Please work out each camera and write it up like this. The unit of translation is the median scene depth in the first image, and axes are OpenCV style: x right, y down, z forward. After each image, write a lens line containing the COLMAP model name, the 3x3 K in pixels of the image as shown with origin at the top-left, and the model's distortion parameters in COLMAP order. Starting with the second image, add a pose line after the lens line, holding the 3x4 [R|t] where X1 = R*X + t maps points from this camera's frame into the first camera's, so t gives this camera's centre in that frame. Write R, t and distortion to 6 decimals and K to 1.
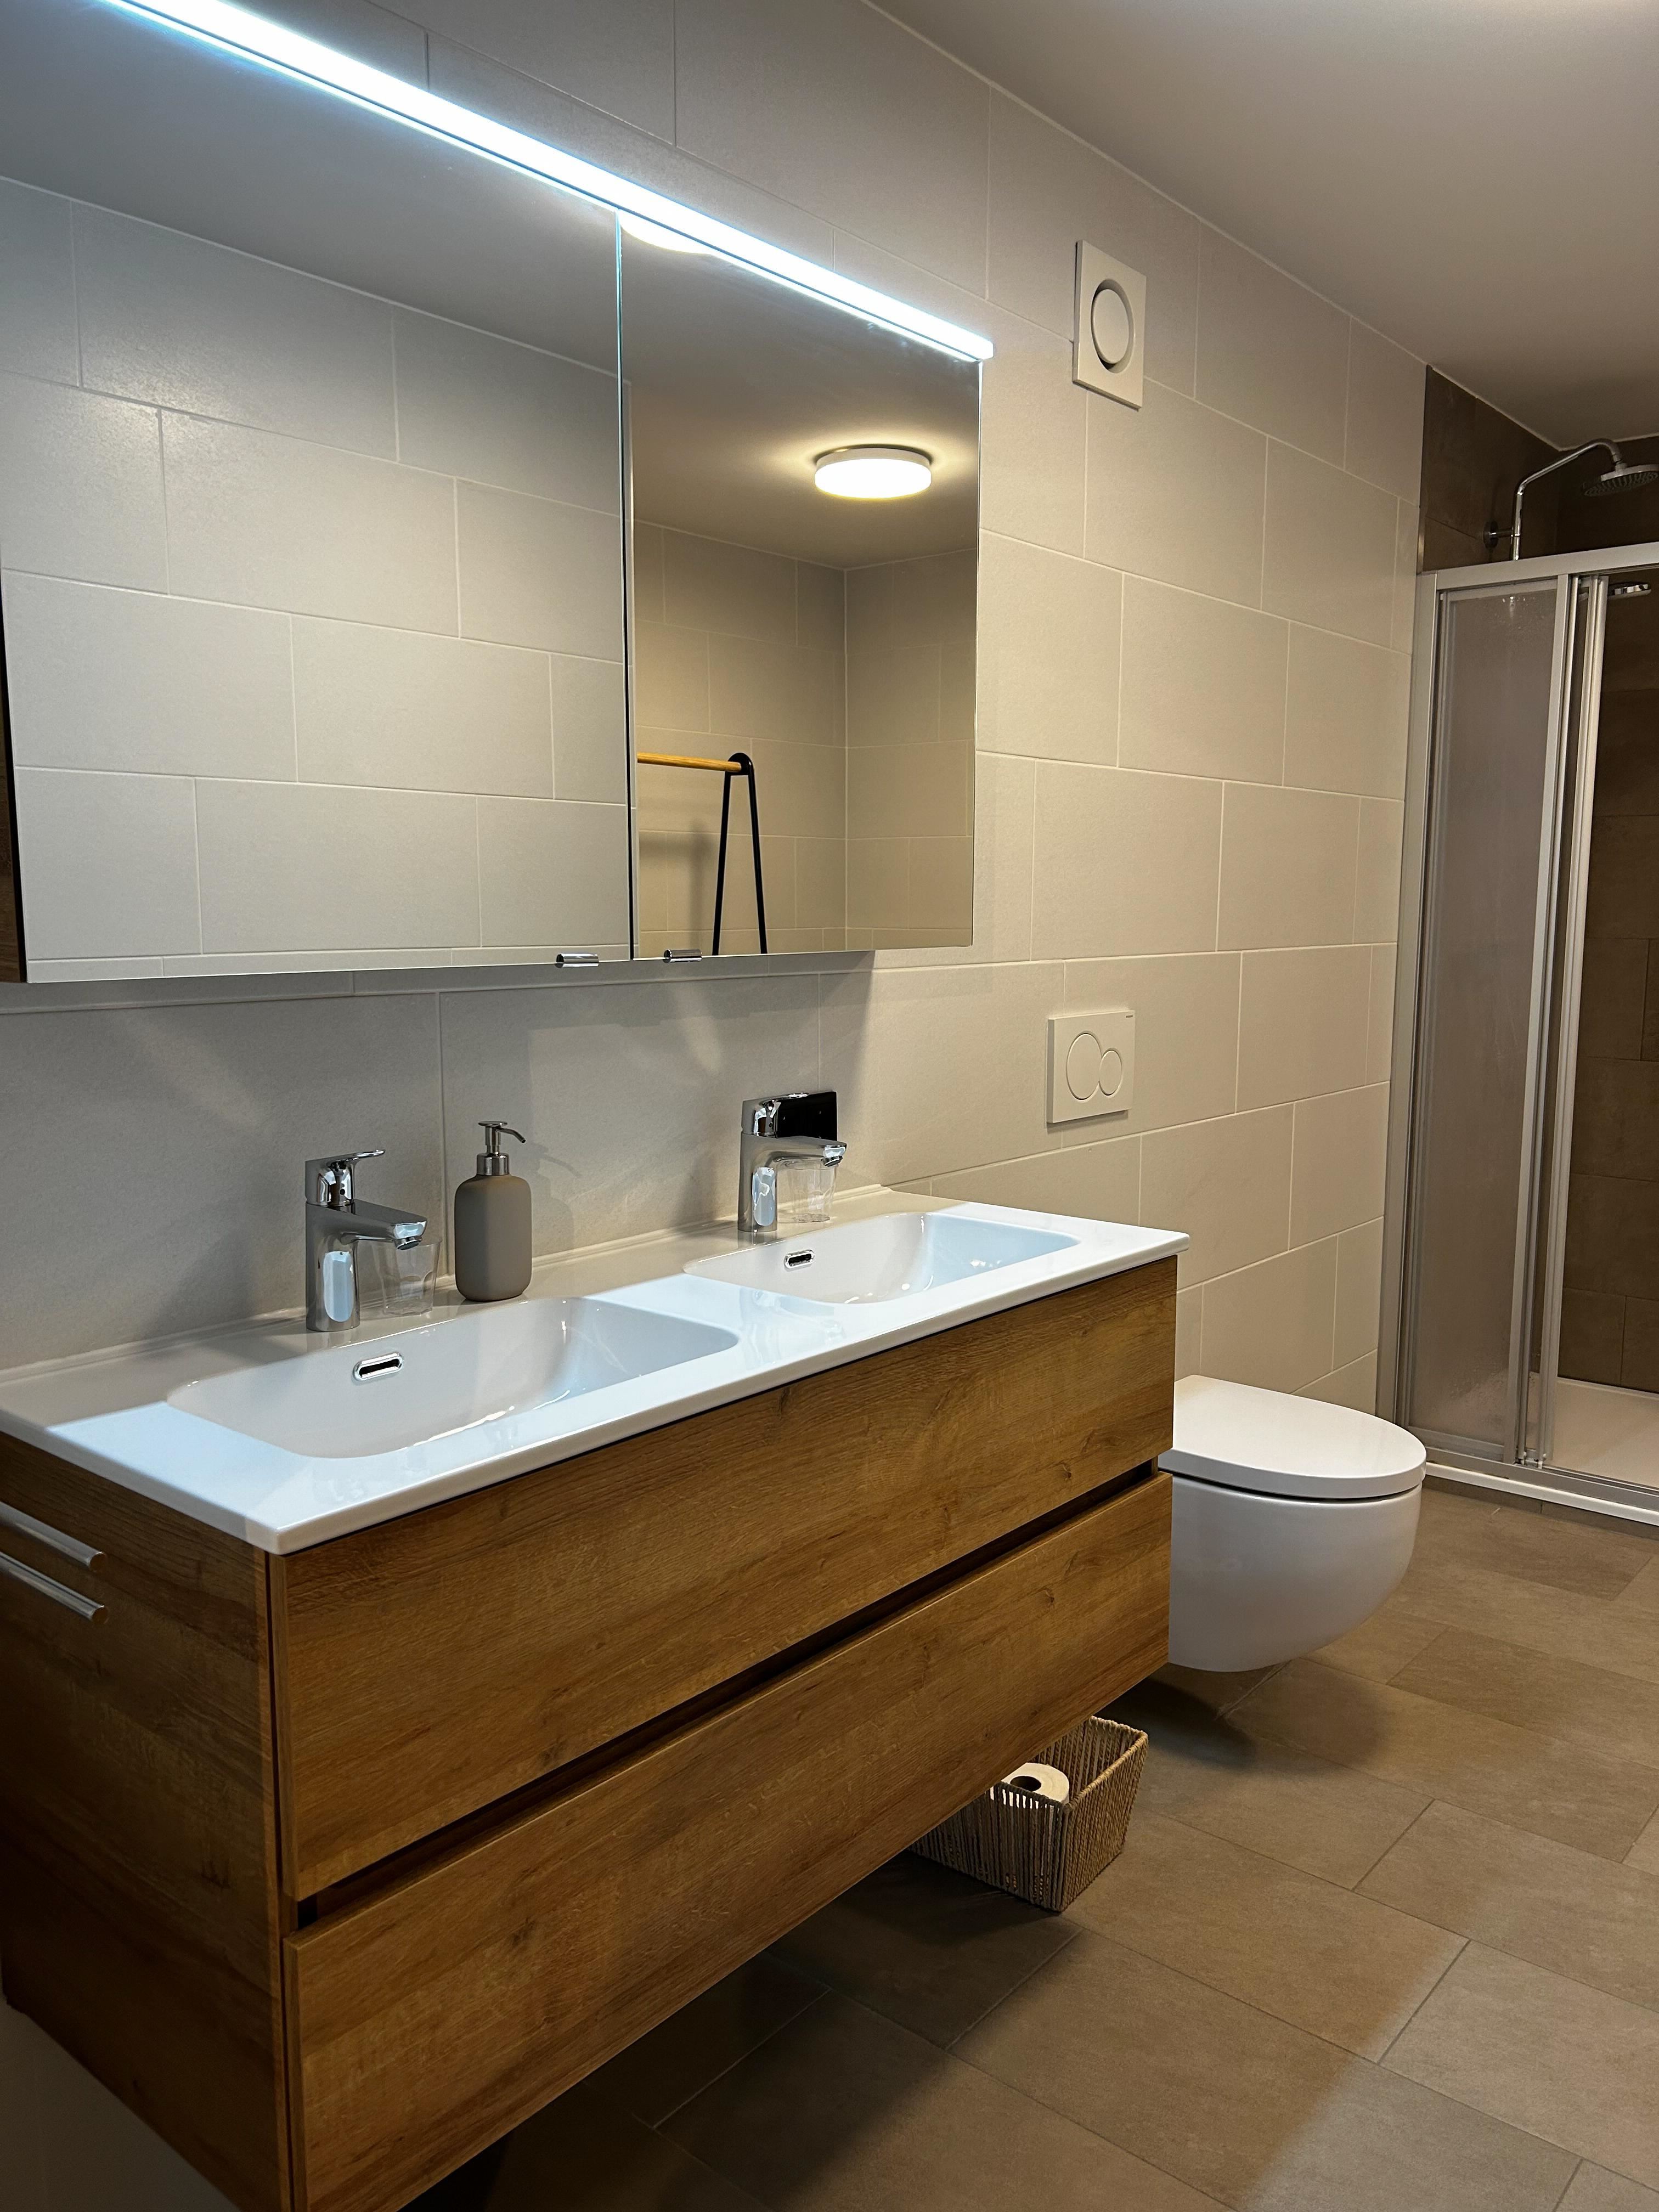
lens RADIAL K [[1658.4, 0, 818.1], [0, 1658.4, 1109.3], [0, 0, 1]] dist [0.026453, -0.028542]
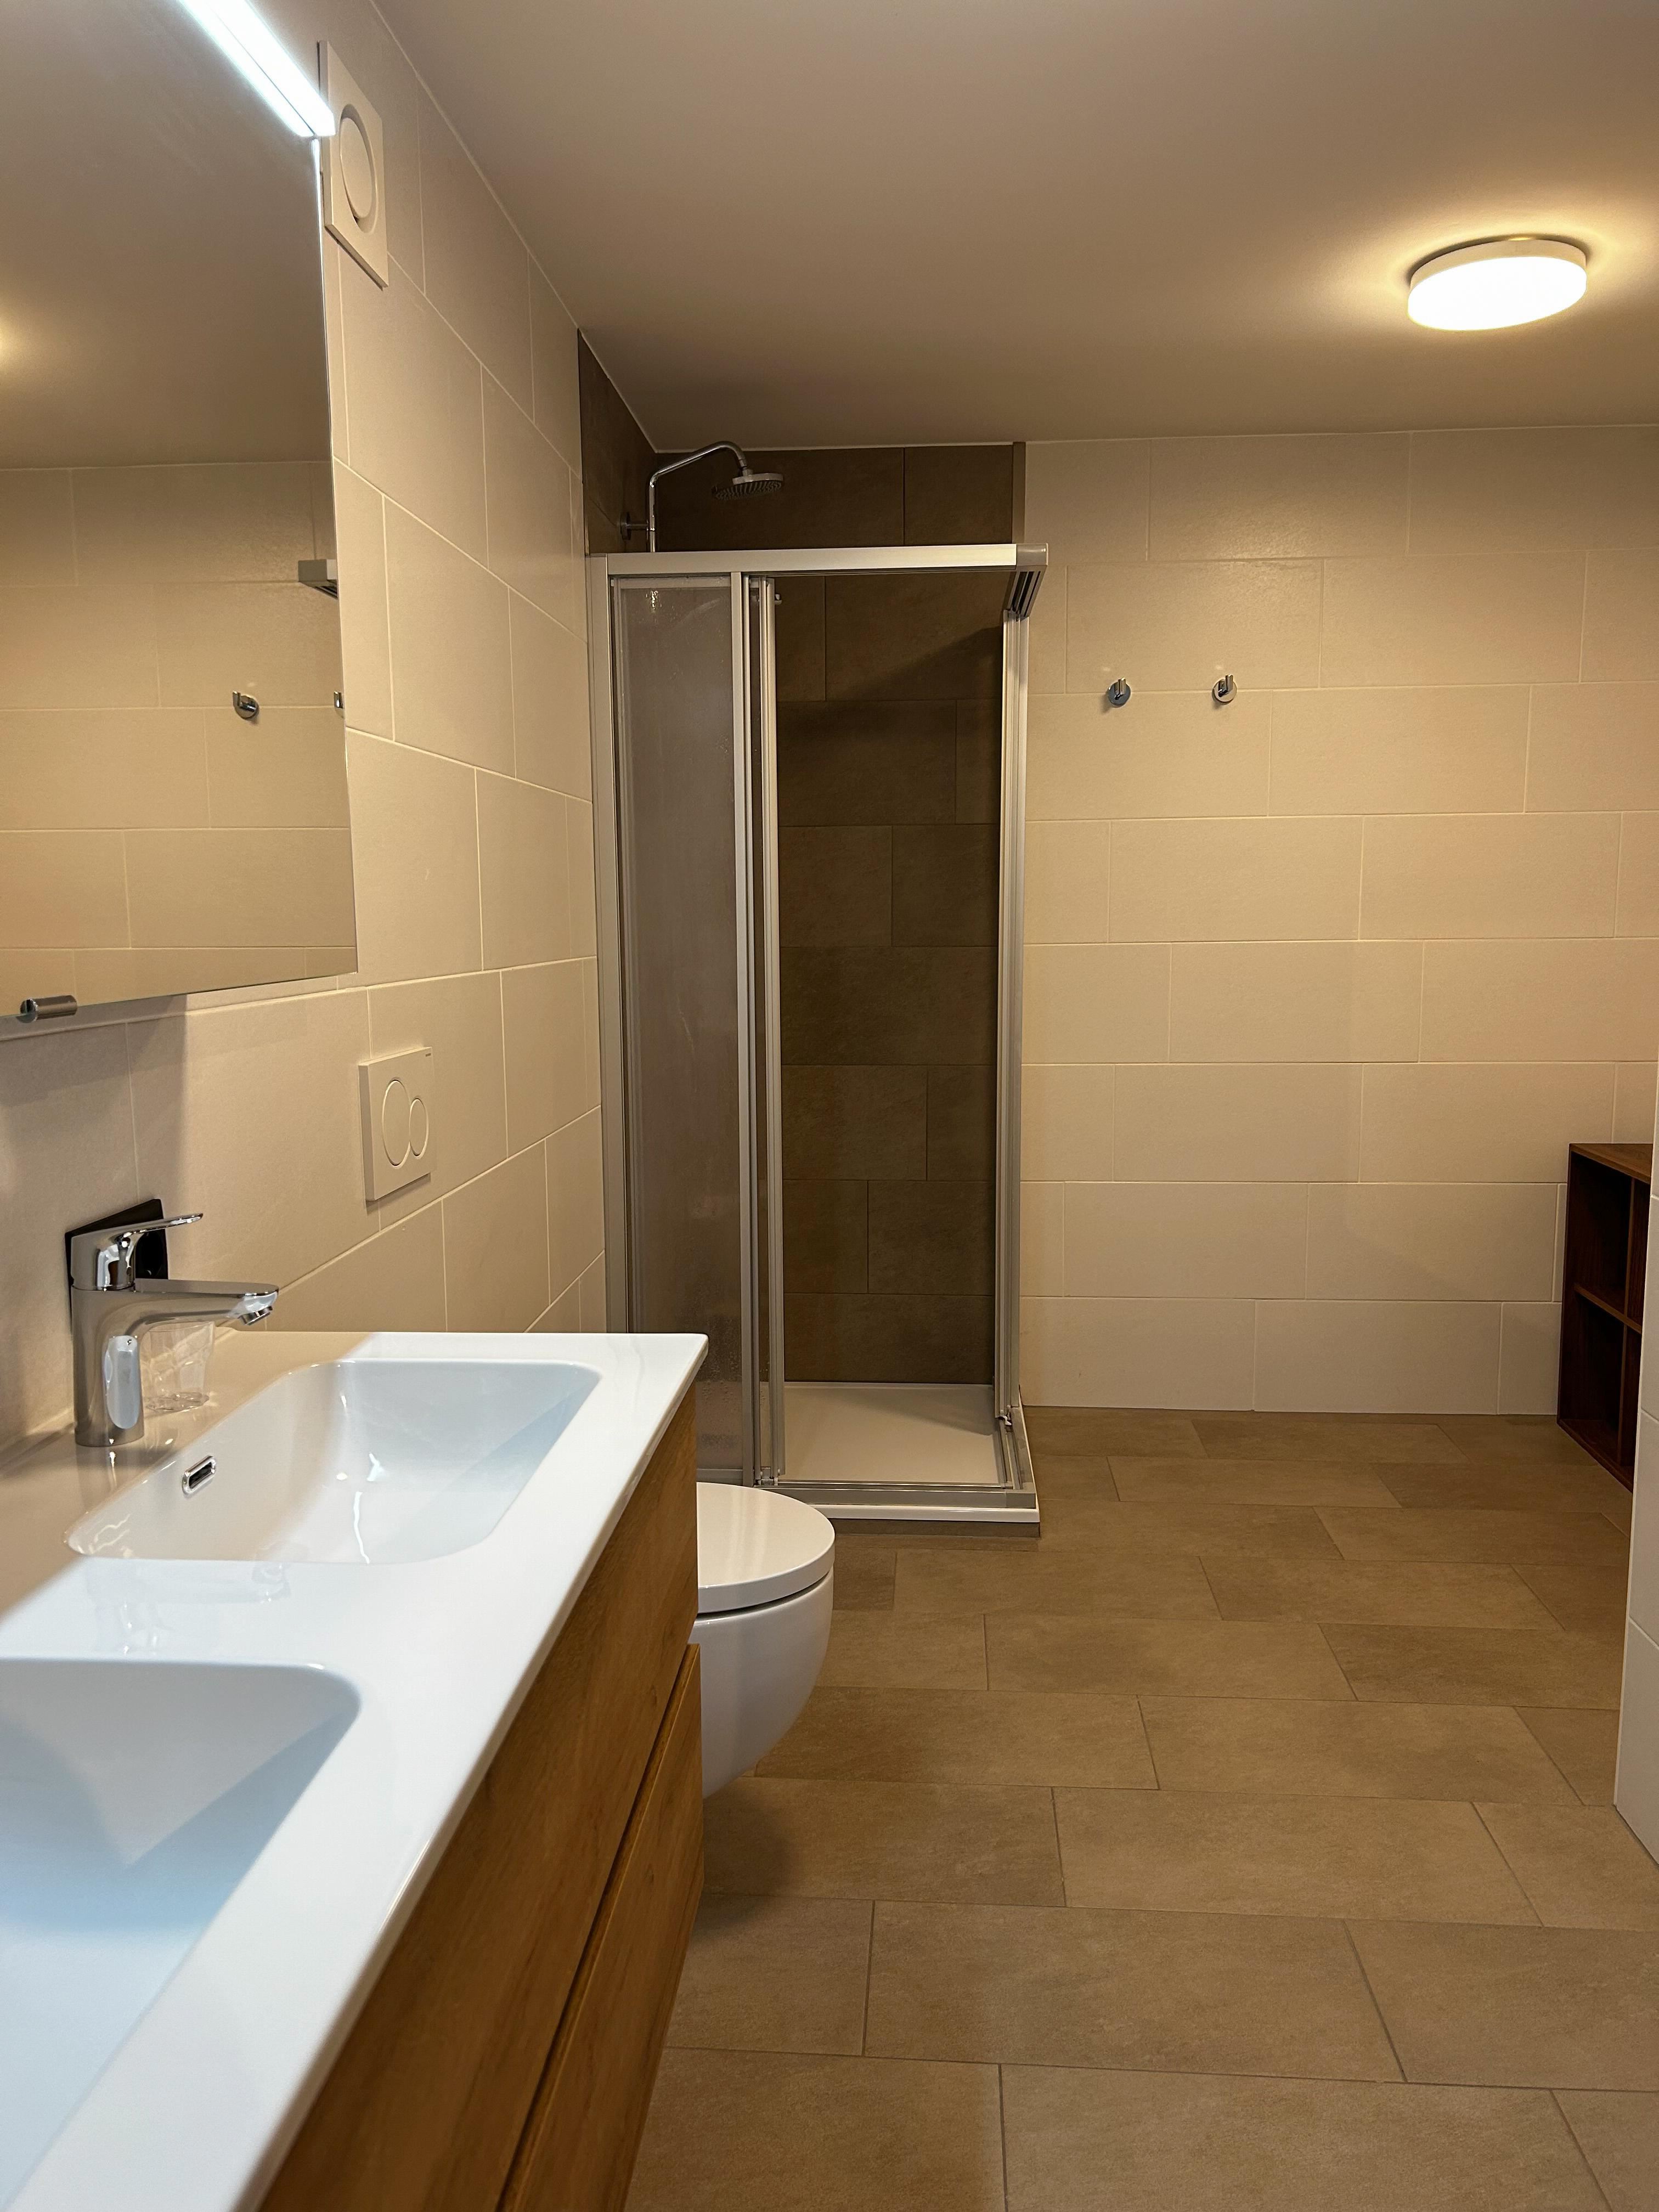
lens RADIAL K [[1658.4, 0, 836.0], [0, 1658.4, 1119.5], [0, 0, 1]] dist [0.026453, -0.028542]
pose [[0.806336, -0.080545, 0.585948, -0.163260], [0.080141, 0.996426, 0.026686, -0.039328], [-0.586003, 0.025440, 0.809909, 0.310739]]
